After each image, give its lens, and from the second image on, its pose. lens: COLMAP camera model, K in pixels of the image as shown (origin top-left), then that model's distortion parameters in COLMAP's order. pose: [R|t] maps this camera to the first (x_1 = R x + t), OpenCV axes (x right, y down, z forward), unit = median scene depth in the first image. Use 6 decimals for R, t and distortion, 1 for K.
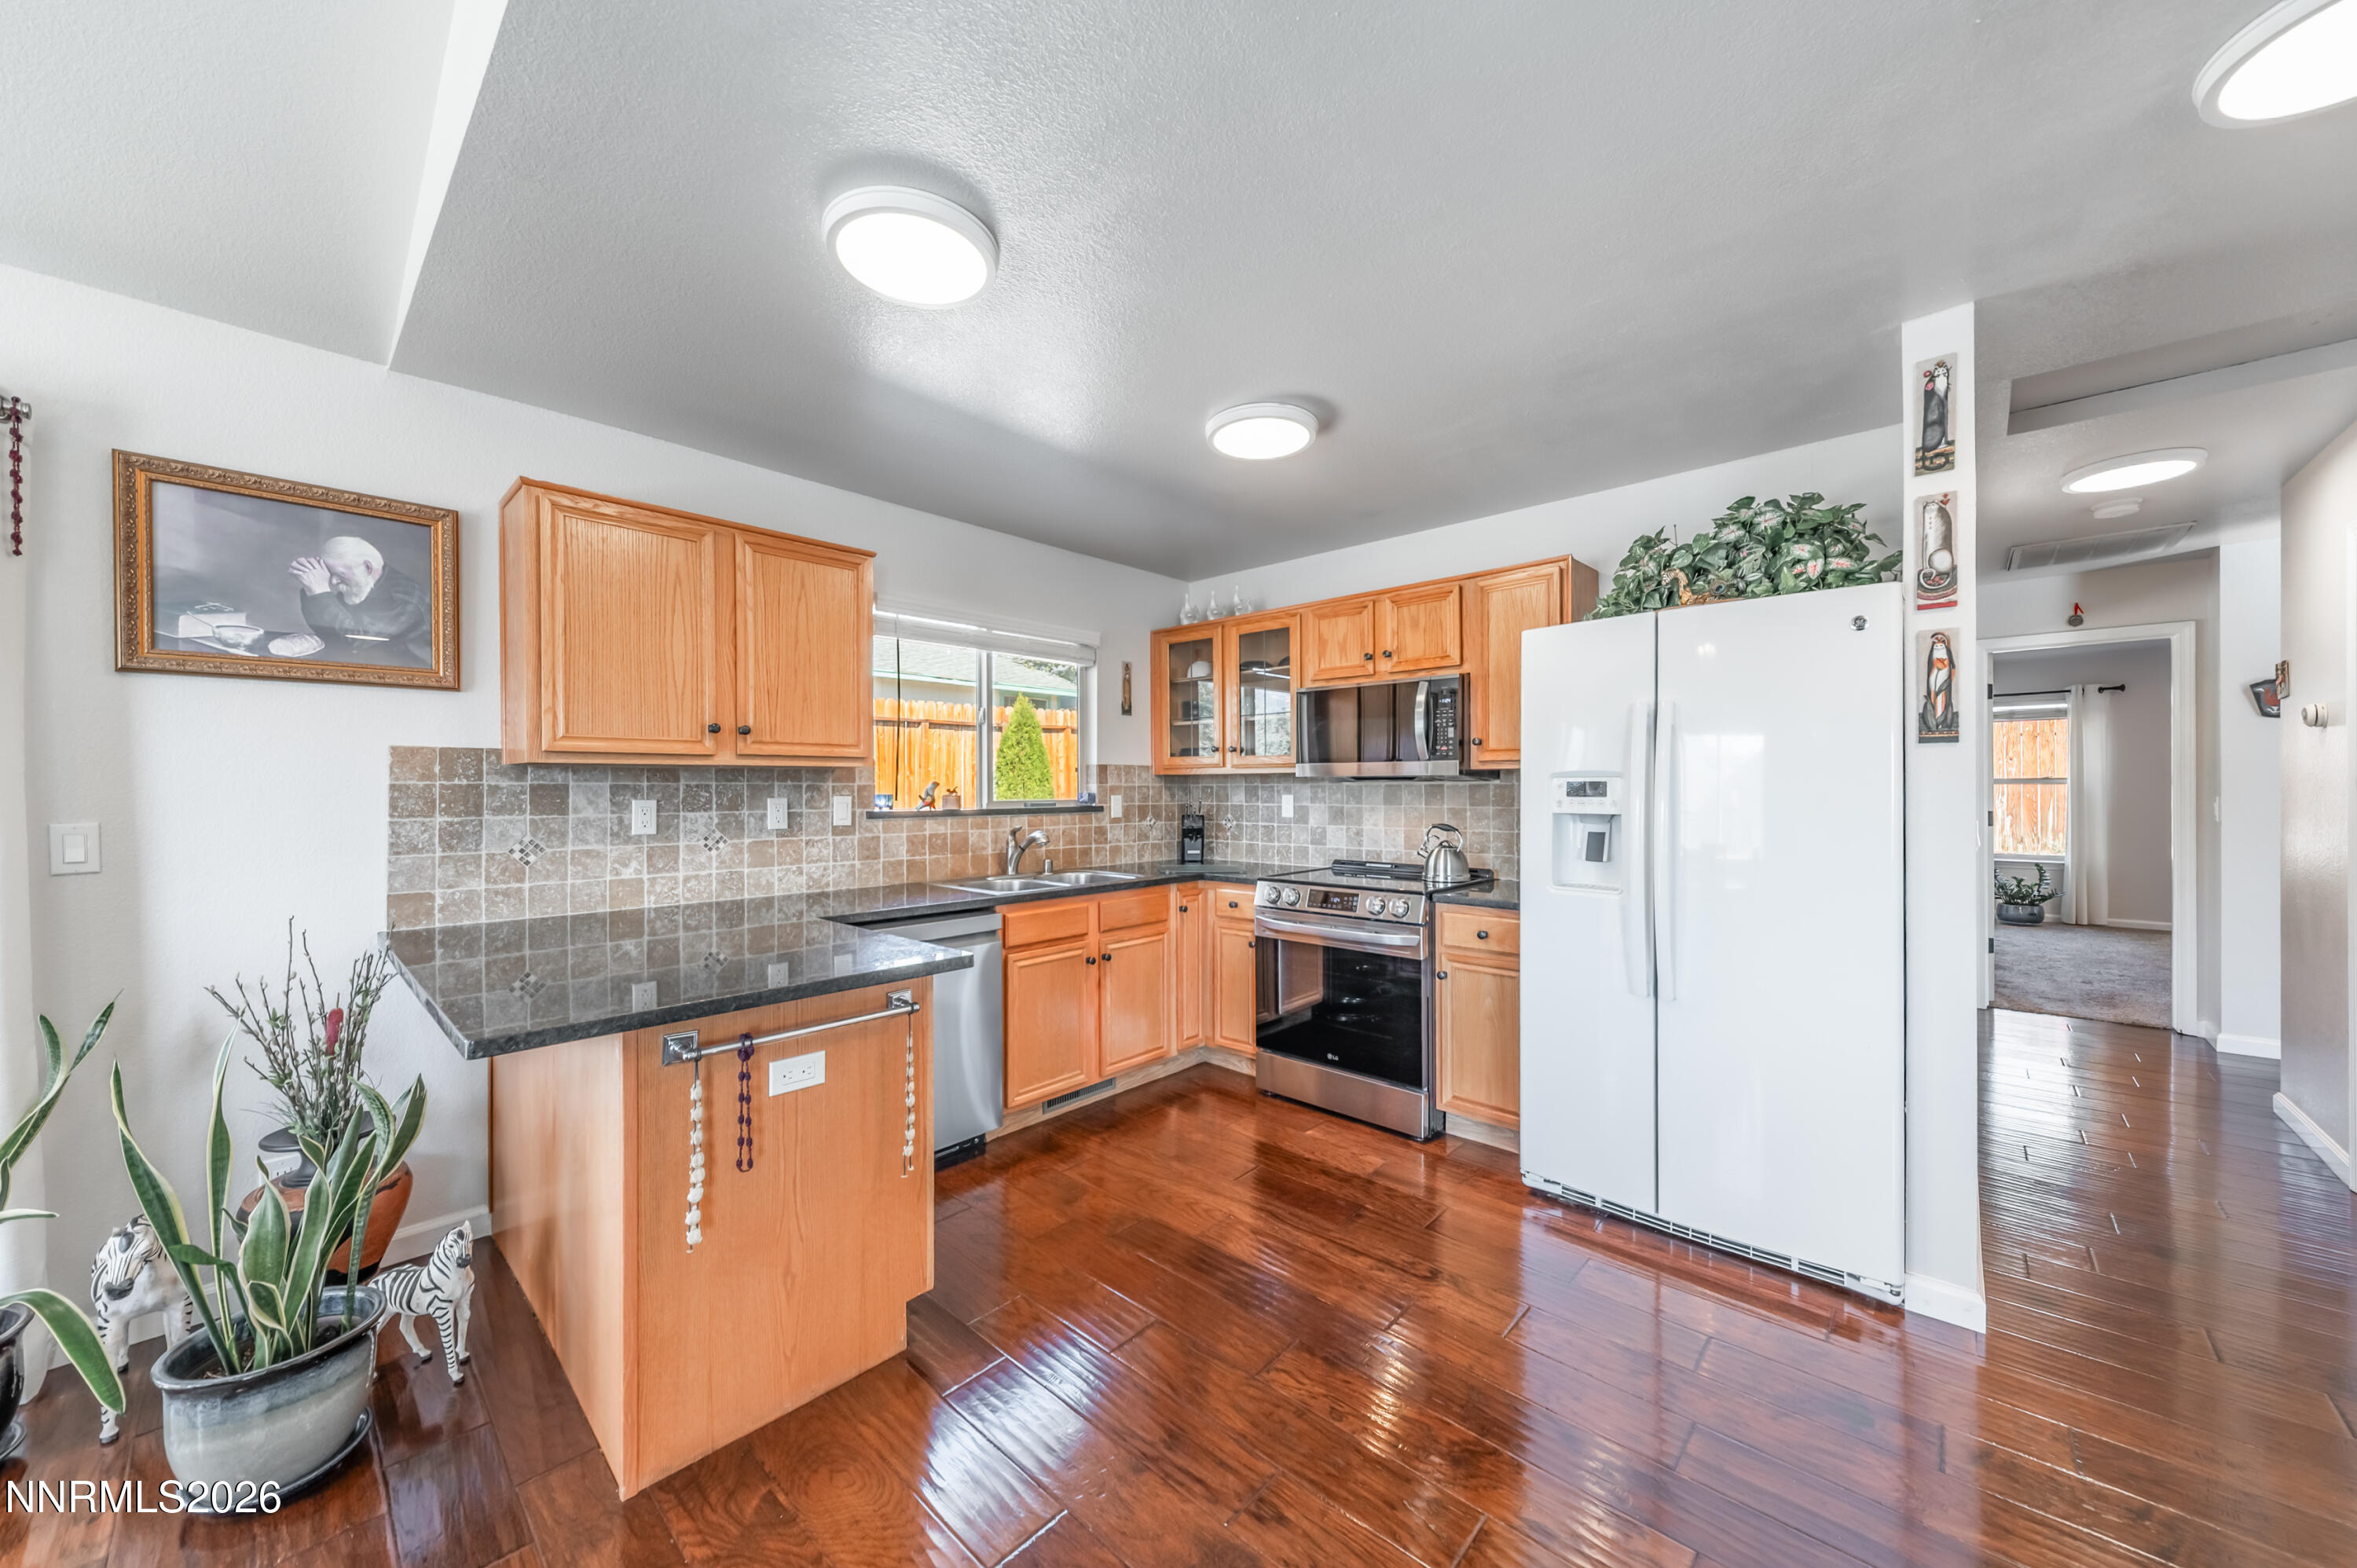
lens RADIAL K [[826.9, 0, 1176.9], [0, 826.9, 789.7], [0, 0, 1]] dist [0.000967, -0.001880]
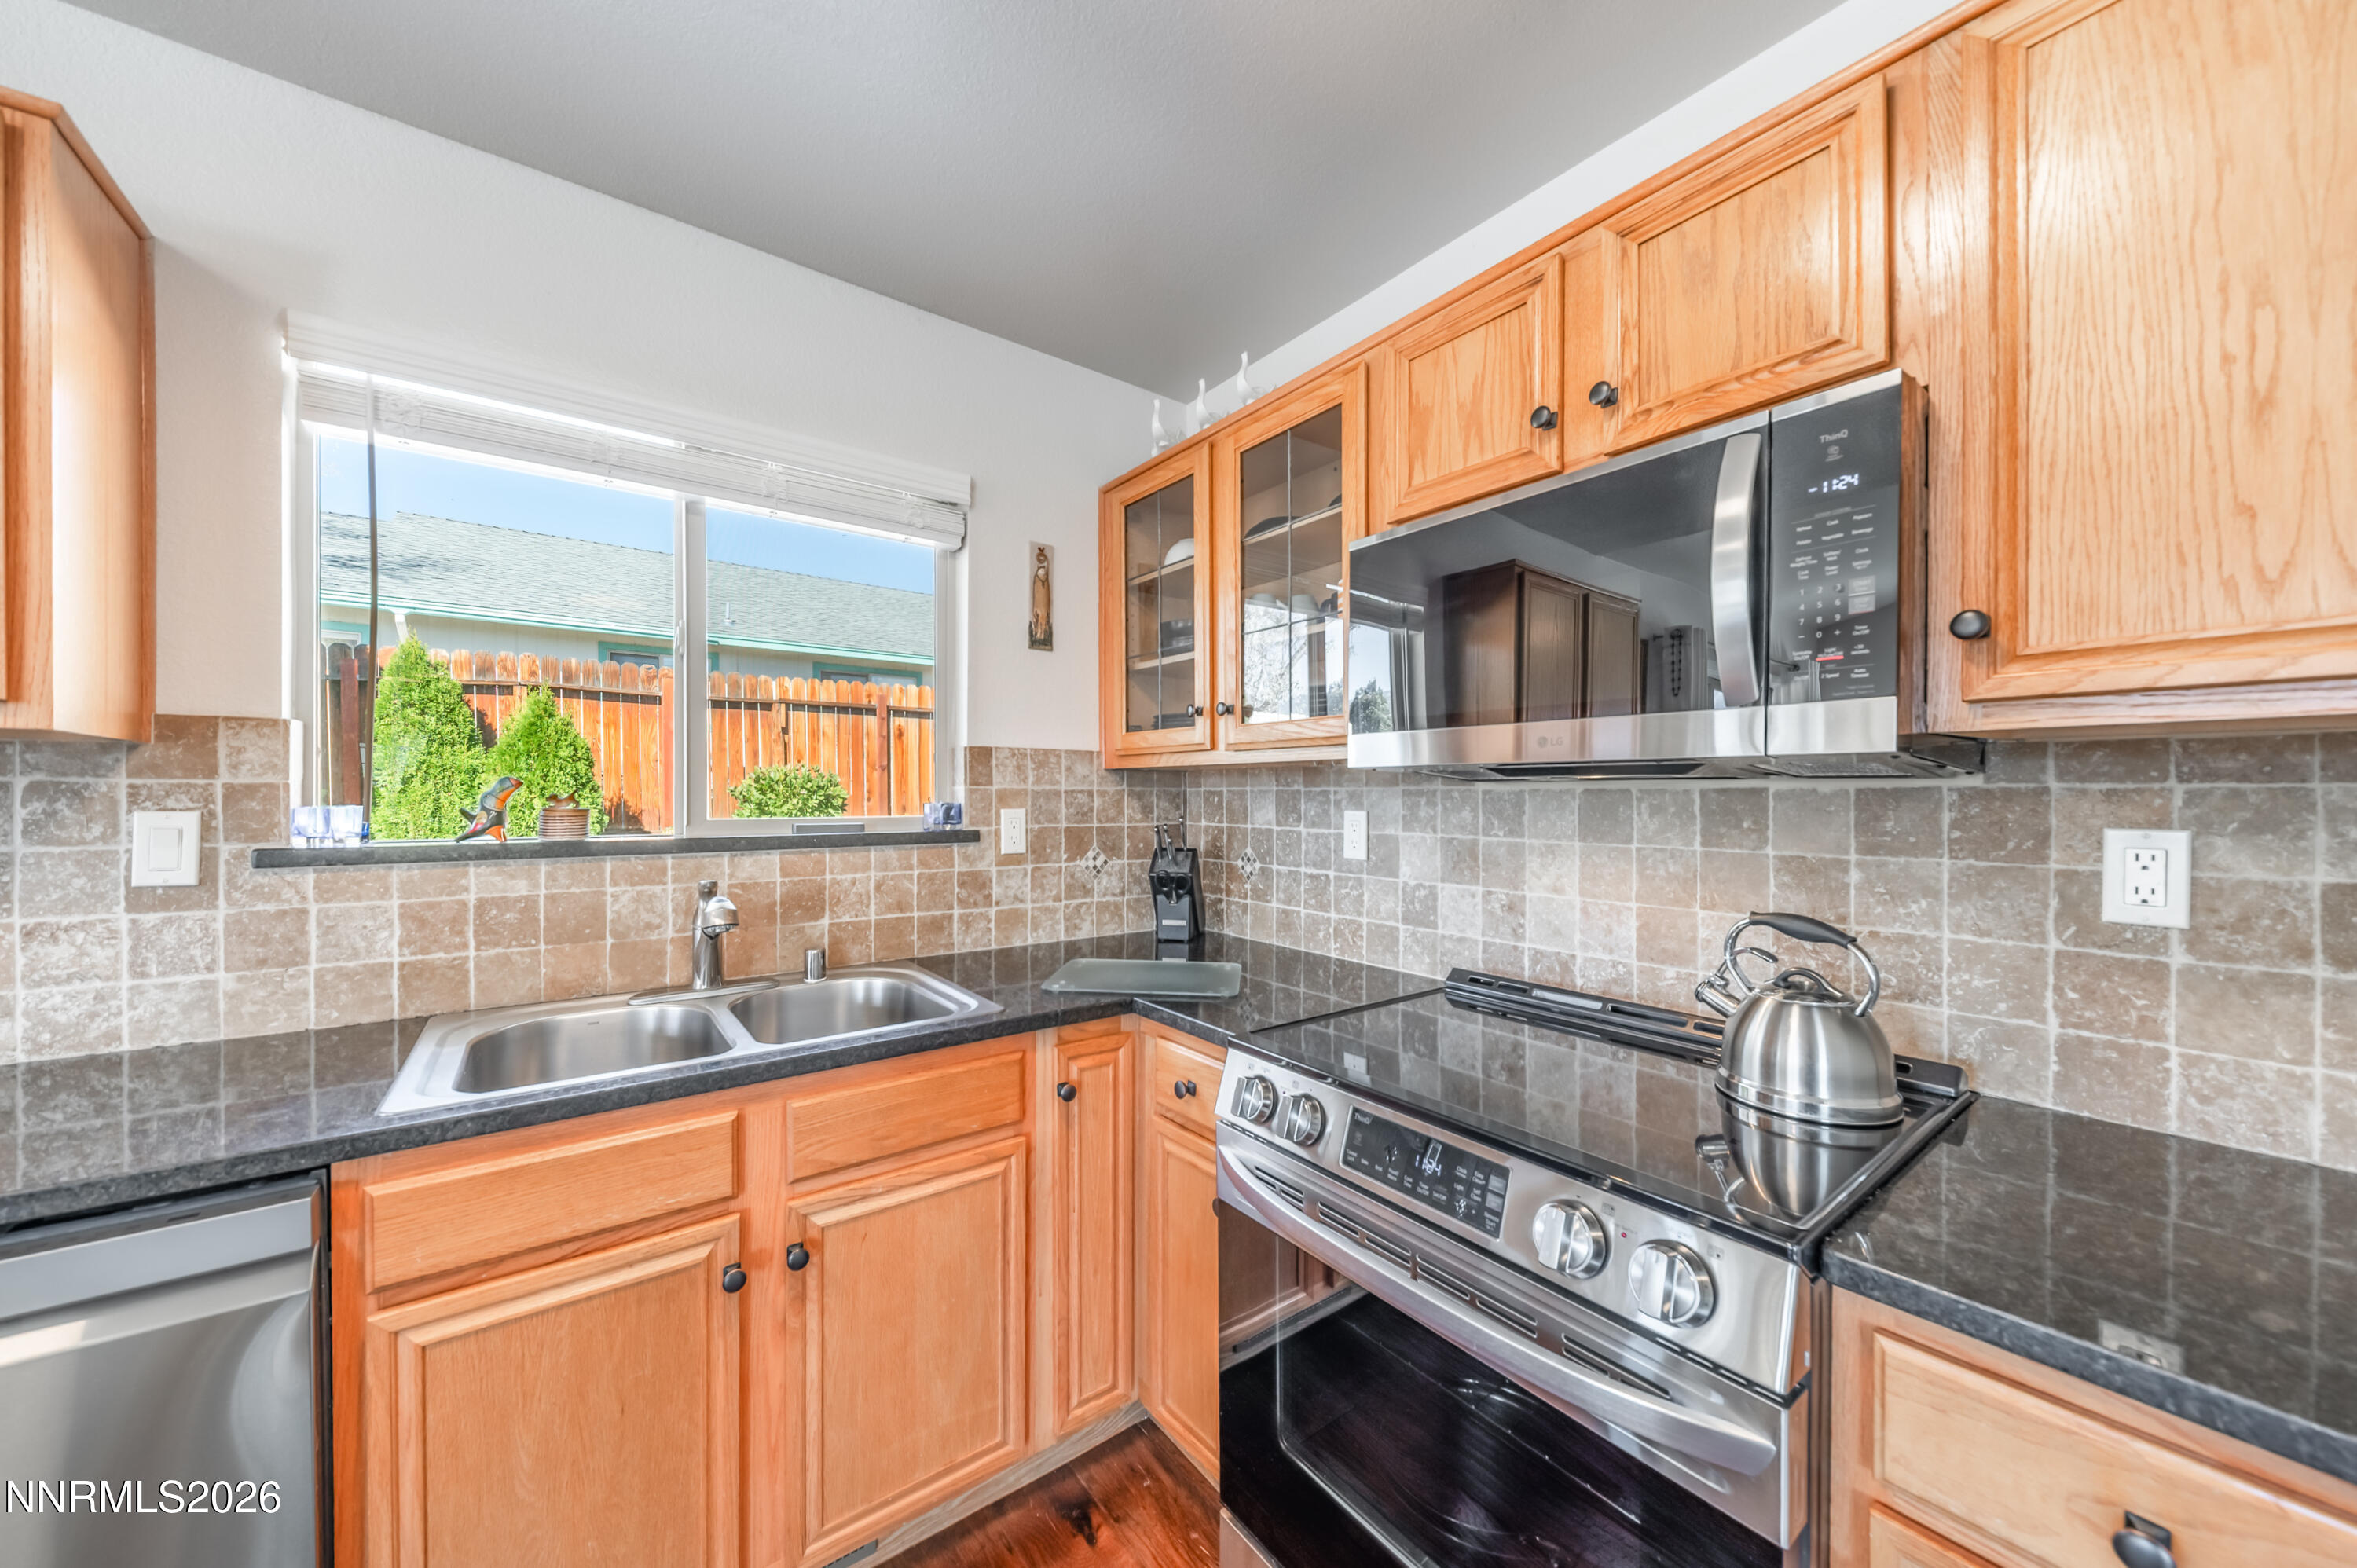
lens RADIAL K [[826.9, 0, 1219.1], [0, 826.9, 798.8], [0, 0, 1]] dist [0.000967, -0.001880]
pose [[0.990254, 0.005638, -0.139156, 0.180787], [-0.004895, 0.999972, 0.005686, -0.003966], [0.139184, -0.004950, 0.990254, 0.790370]]
